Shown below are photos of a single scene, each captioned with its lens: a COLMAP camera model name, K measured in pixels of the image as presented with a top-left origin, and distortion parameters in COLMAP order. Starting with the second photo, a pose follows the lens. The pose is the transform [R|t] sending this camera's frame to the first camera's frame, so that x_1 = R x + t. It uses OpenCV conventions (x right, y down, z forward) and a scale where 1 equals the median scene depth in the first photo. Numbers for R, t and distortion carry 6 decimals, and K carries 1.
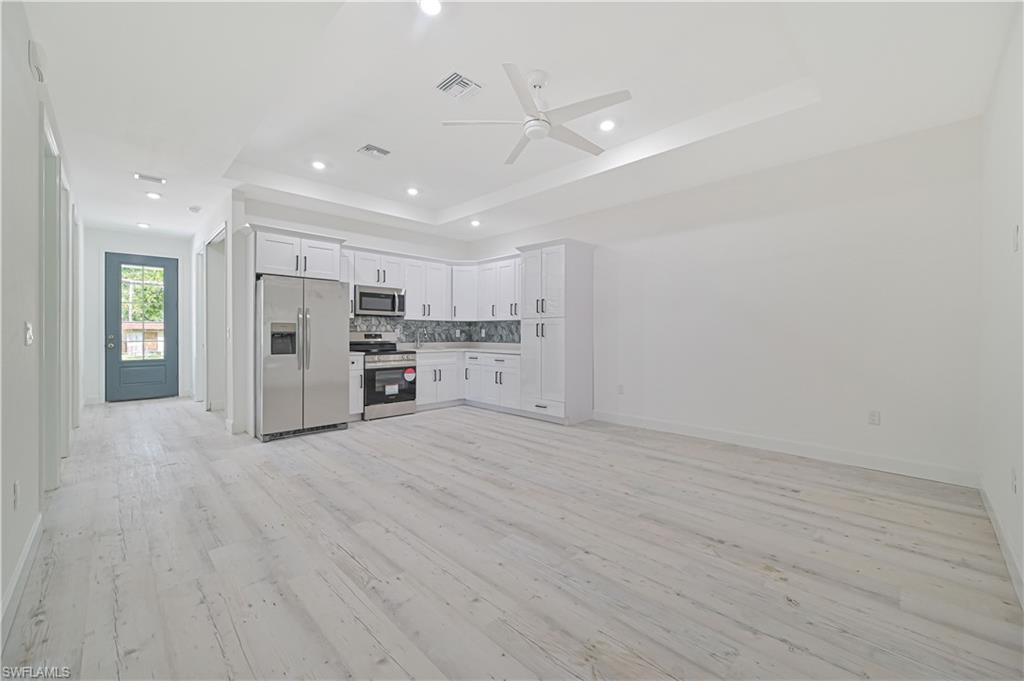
lens RADIAL K [[405.1, 0, 511.9], [0, 405.1, 330.8], [0, 0, 1]] dist [0.000448, 0.000326]
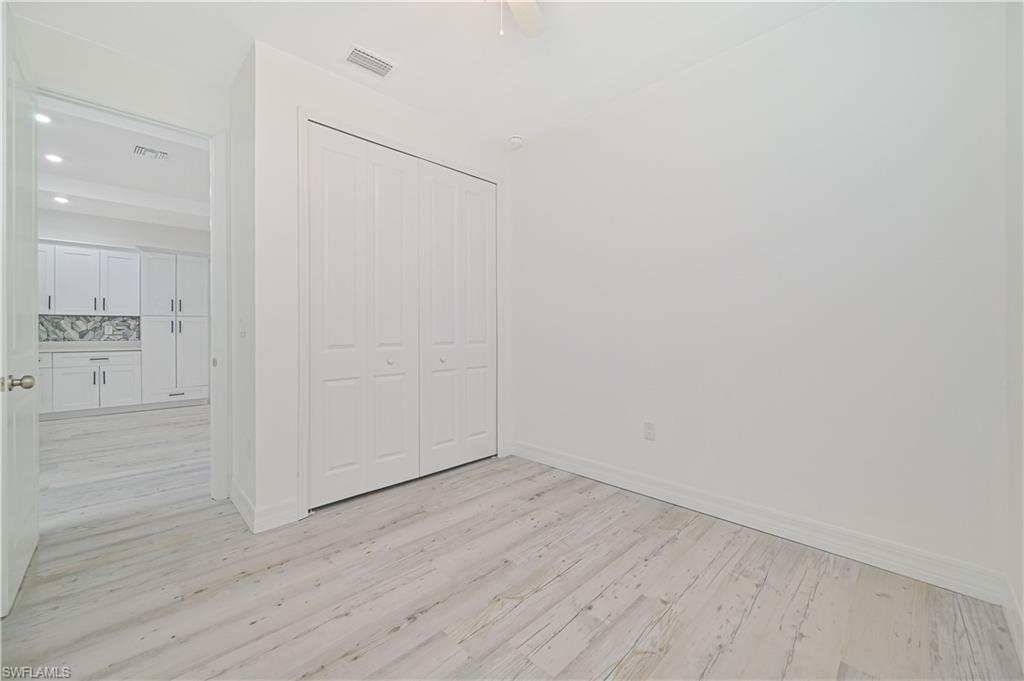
lens RADIAL K [[405.1, 0, 511.9], [0, 405.1, 330.8], [0, 0, 1]] dist [0.000448, 0.000326]
pose [[-0.013642, -0.000686, 0.999907, -1.018100], [-0.000535, 1.000000, 0.000678, 0.007861], [-0.999907, -0.000526, -0.013642, 0.075098]]
